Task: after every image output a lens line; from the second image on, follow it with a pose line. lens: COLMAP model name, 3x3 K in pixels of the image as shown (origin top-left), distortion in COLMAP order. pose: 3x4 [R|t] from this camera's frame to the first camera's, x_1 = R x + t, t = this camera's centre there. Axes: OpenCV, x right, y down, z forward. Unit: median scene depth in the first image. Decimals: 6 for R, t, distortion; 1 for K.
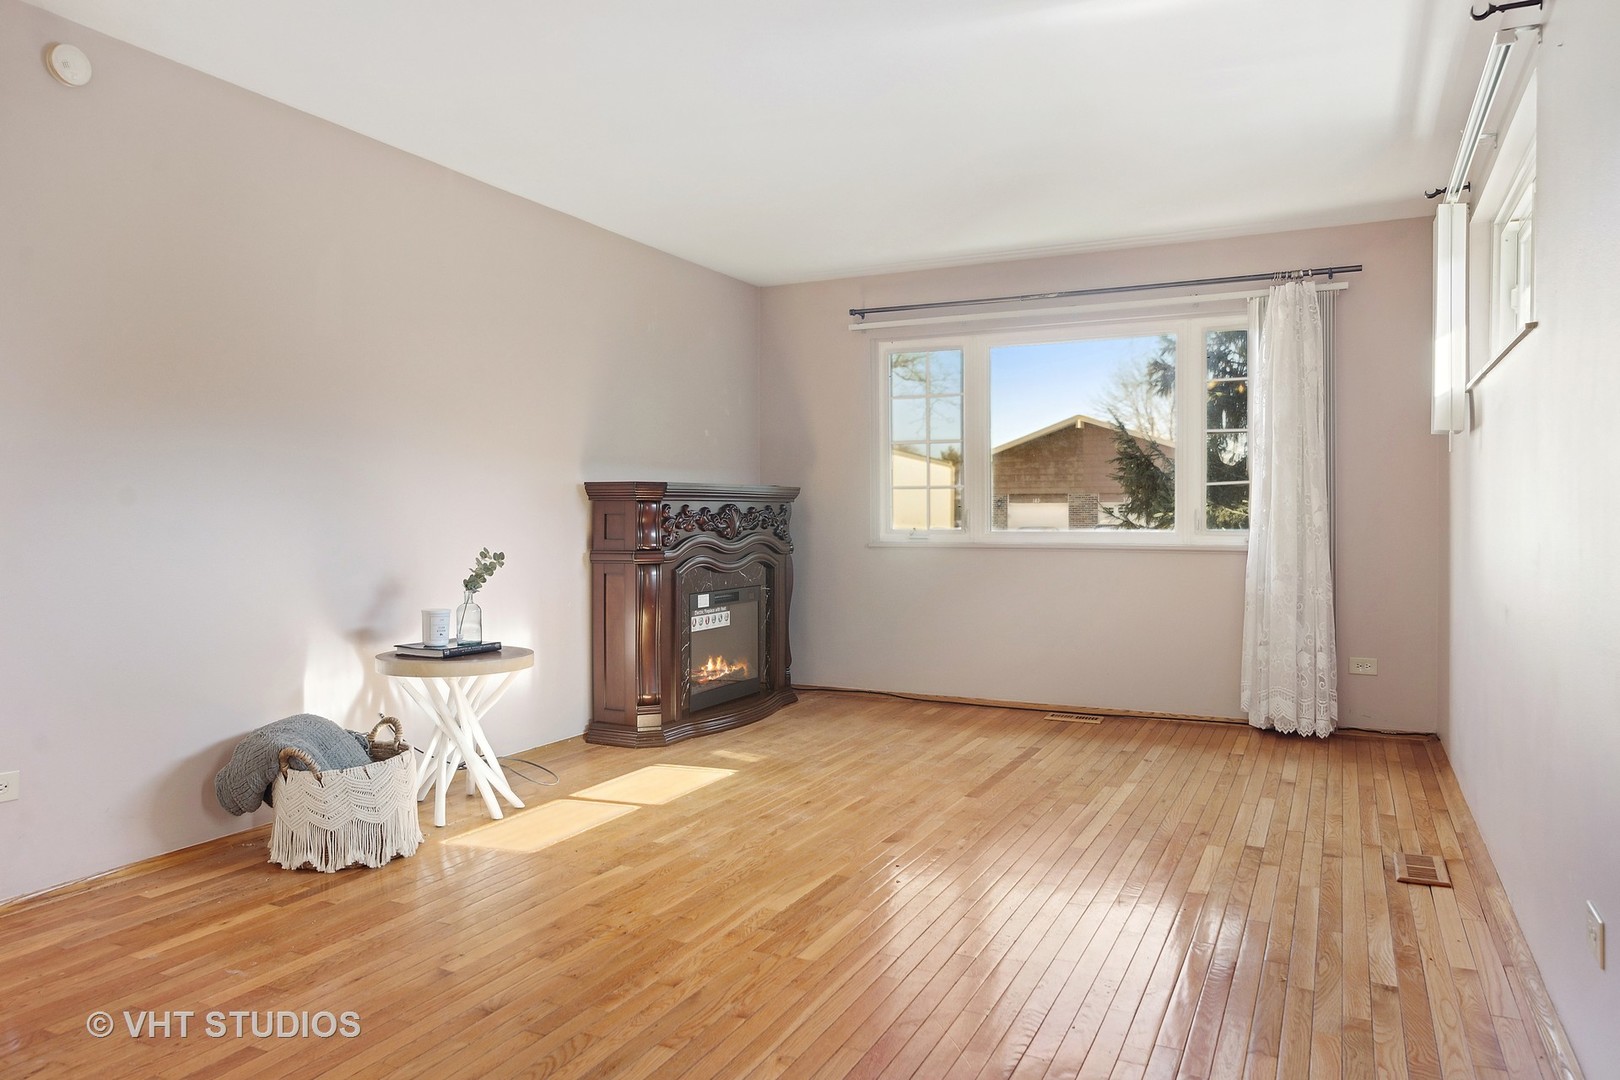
lens RADIAL K [[1127.4, 0, 810.5], [0, 1127.4, 534.7], [0, 0, 1]] dist [0.005716, 0.000127]
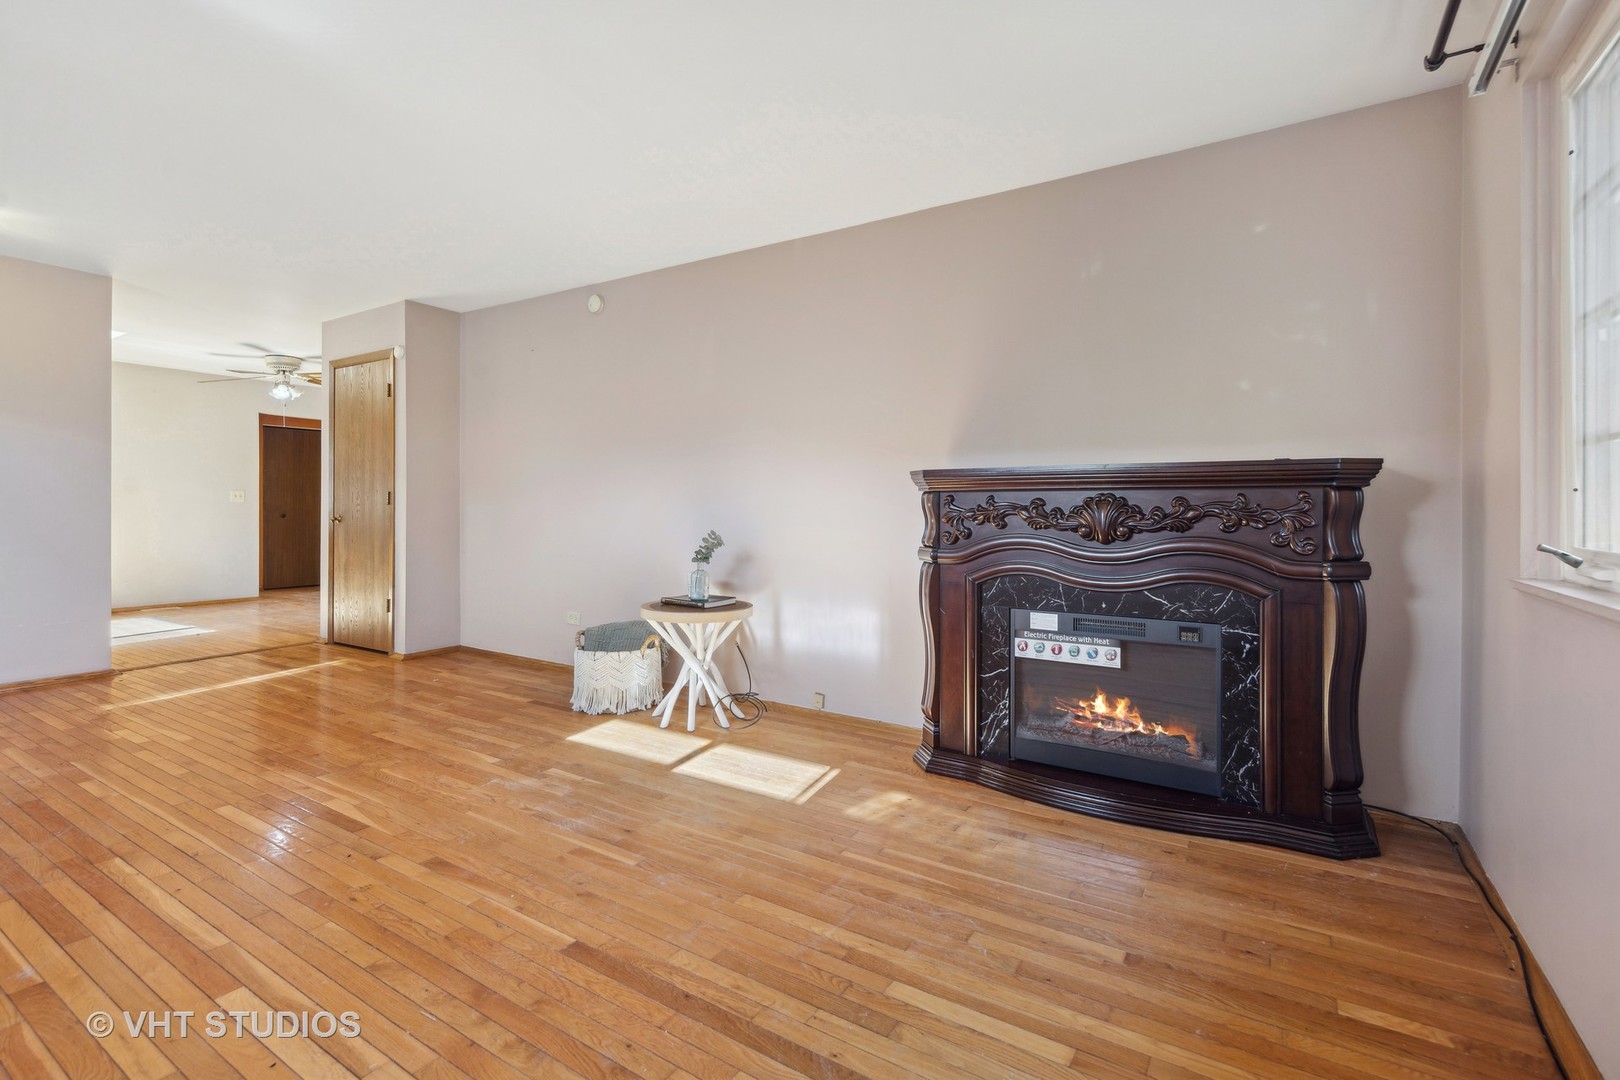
lens RADIAL K [[725.8, 0, 813.2], [0, 725.8, 503.2], [0, 0, 1]] dist [-0.000722, 0.000142]
pose [[-0.104307, 0.000903, -0.994545, 0.561420], [-0.023250, 0.999724, 0.003346, -0.026716], [0.994273, 0.023472, -0.104257, 1.220148]]
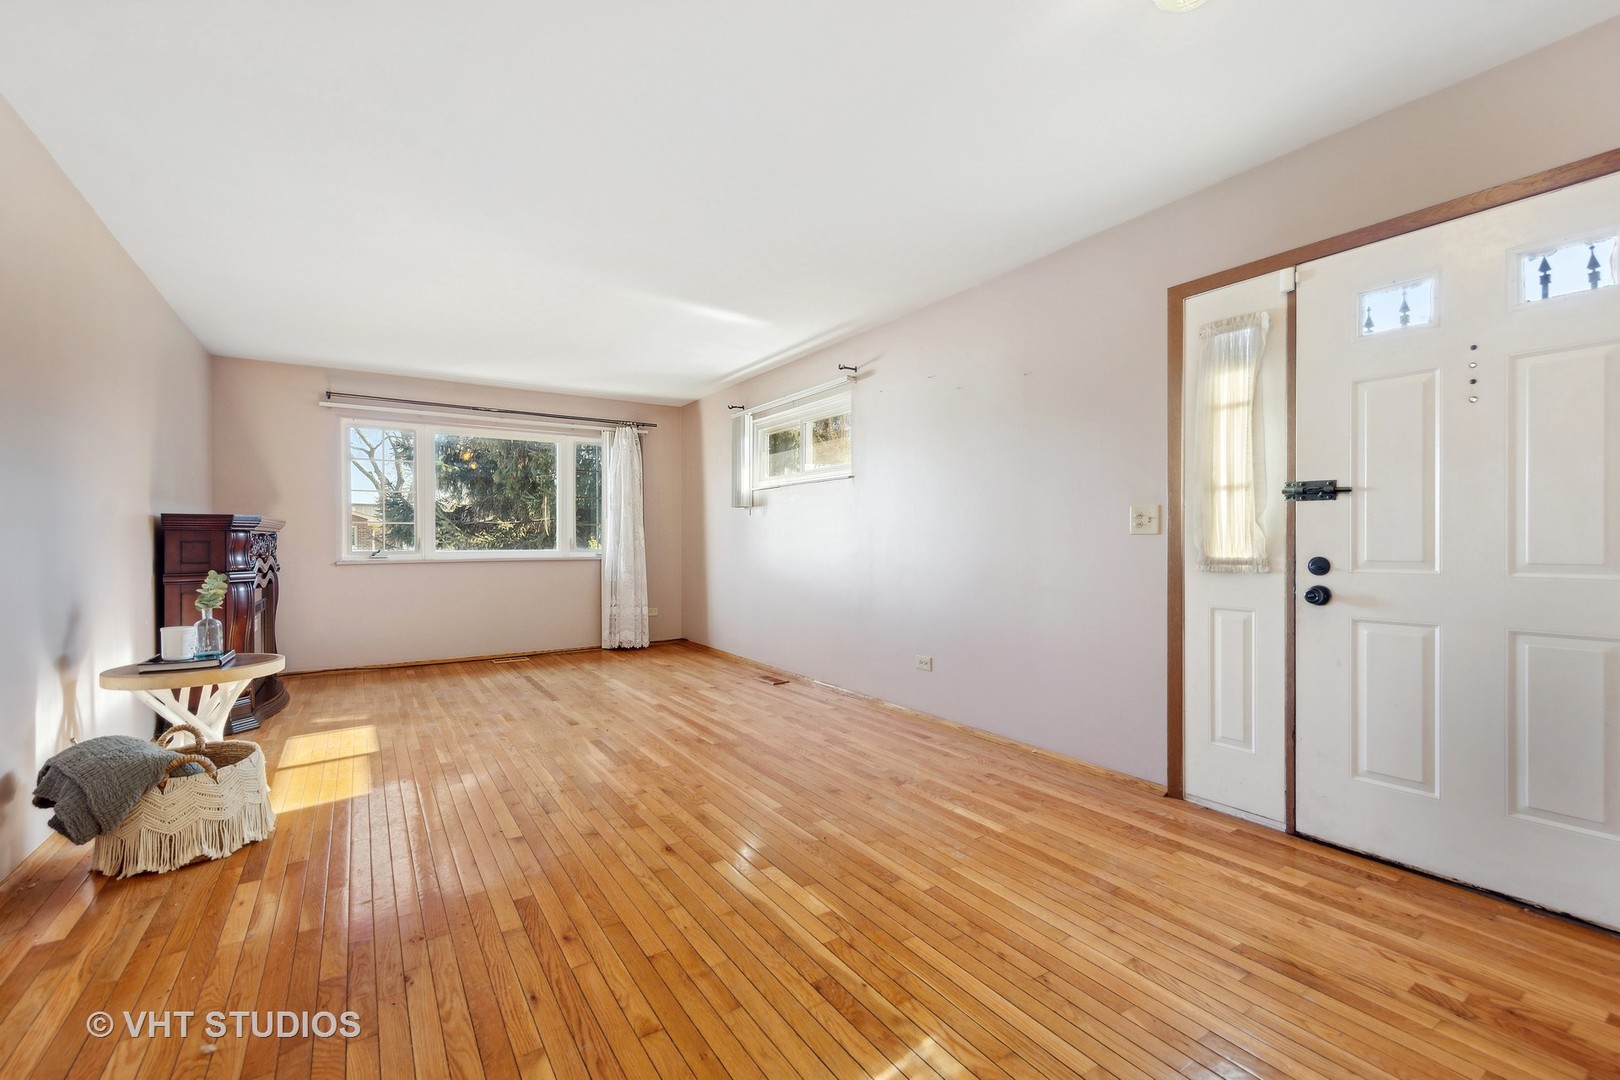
lens RADIAL K [[691.3, 0, 810.0], [0, 691.3, 540.0], [0, 0, 1]] dist [0.000918, 0.000189]
pose [[0.503648, -0.001842, 0.863907, -0.608195], [0.017213, 0.999821, -0.007904, -0.004099], [-0.863738, 0.018851, 0.503589, 0.109474]]
